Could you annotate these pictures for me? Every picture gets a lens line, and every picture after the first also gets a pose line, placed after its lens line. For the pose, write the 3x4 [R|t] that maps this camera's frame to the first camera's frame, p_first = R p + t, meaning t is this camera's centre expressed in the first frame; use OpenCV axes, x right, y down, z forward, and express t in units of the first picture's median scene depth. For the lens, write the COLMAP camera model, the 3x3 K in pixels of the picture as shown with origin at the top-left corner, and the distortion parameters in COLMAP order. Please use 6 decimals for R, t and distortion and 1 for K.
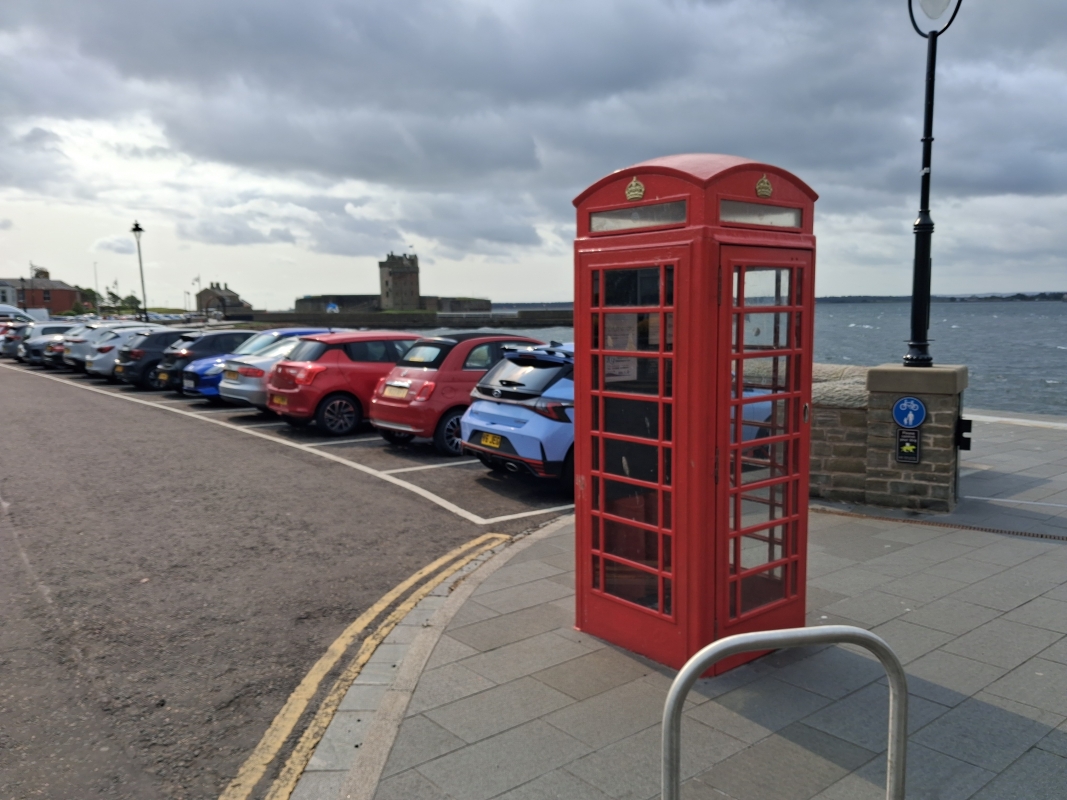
lens RADIAL K [[849.0, 0, 539.1], [0, 849.0, 409.6], [0, 0, 1]] dist [0.040886, -0.079816]
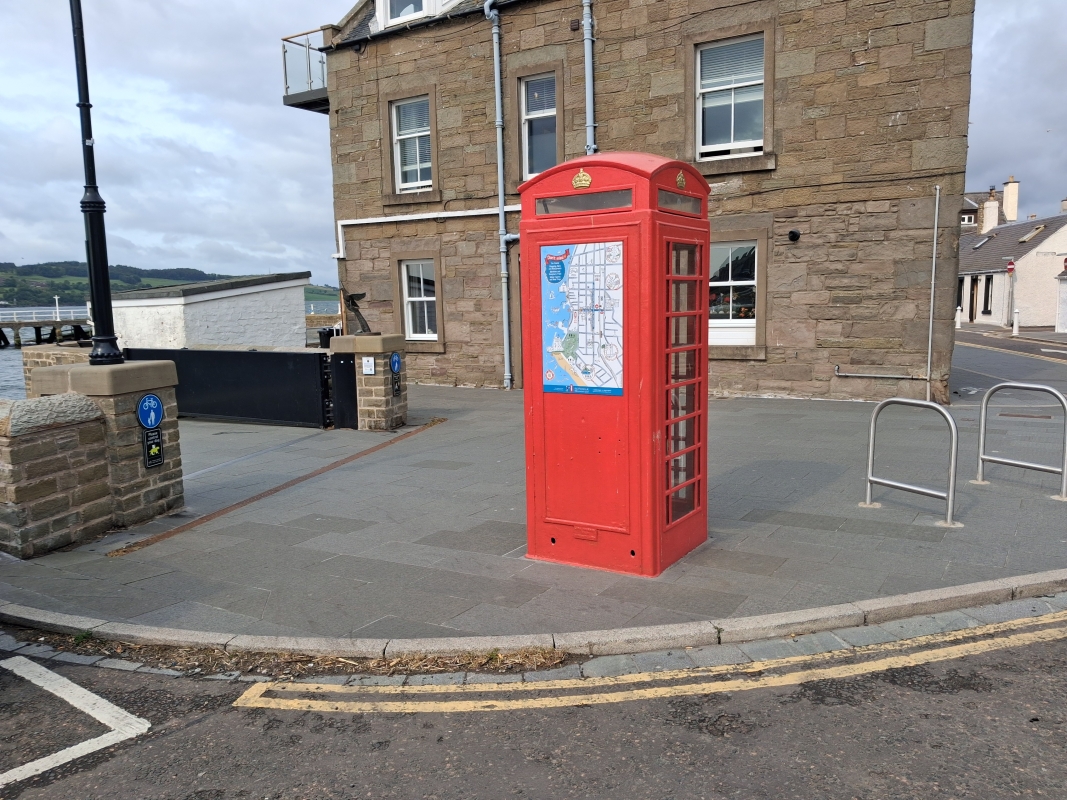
lens RADIAL K [[849.0, 0, 551.5], [0, 849.0, 408.1], [0, 0, 1]] dist [0.040886, -0.079816]
pose [[-0.316715, -0.106562, 0.942516, -0.855024], [0.140261, 0.977484, 0.157647, -0.127627], [-0.938093, 0.182127, -0.294637, 1.334001]]
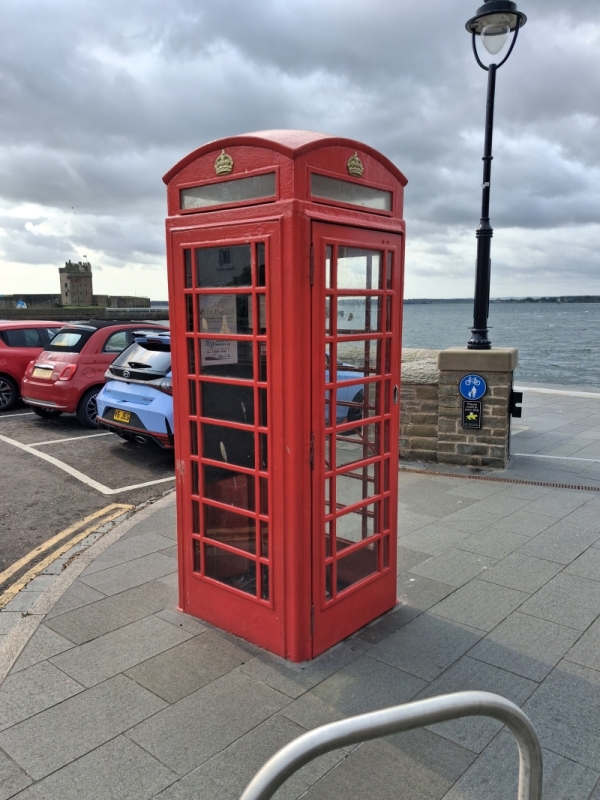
lens RADIAL K [[636.5, 0, 288.0], [0, 636.5, 400.8], [0, 0, 1]] dist [0.040886, -0.079816]
pose [[0.988180, -0.017073, 0.152342, 0.056628], [0.012762, 0.999491, 0.029234, -0.010832], [-0.152763, -0.026945, 0.987895, 0.223095]]
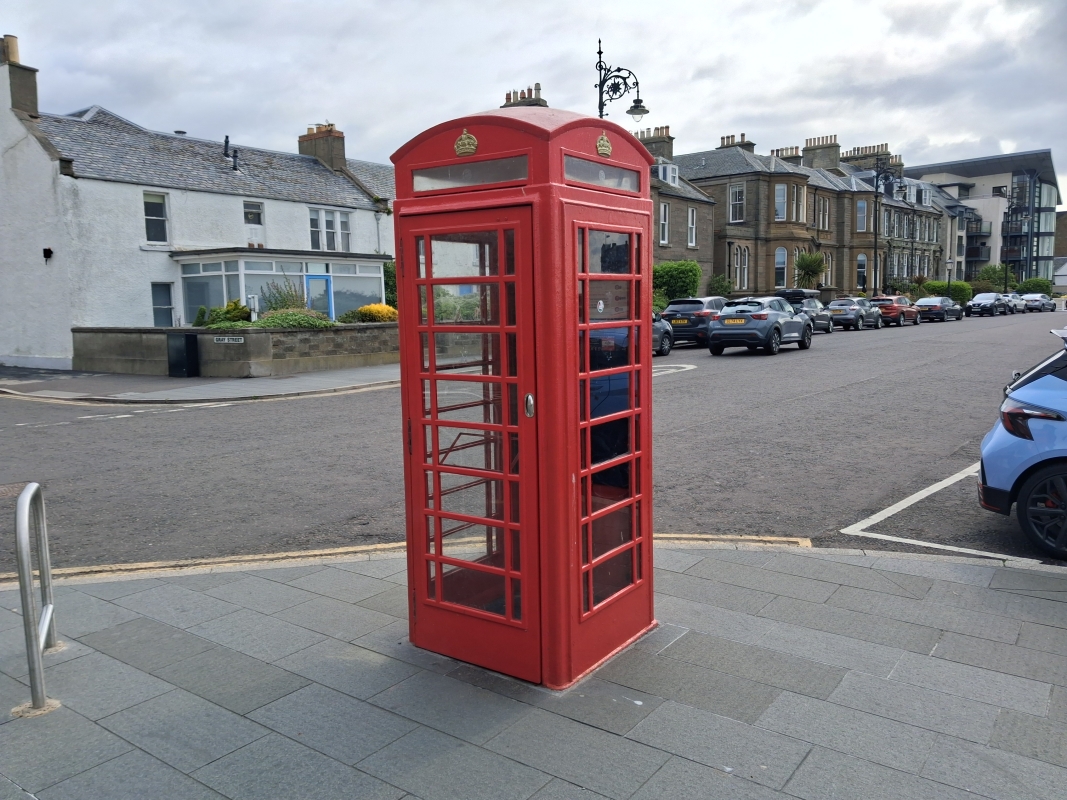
lens RADIAL K [[849.0, 0, 537.1], [0, 849.0, 395.7], [0, 0, 1]] dist [0.040886, -0.079816]
pose [[0.260842, 0.120052, -0.957888, 0.969298], [-0.101003, 0.990186, 0.096596, -0.076198], [0.960083, 0.071554, 0.270407, 0.698748]]
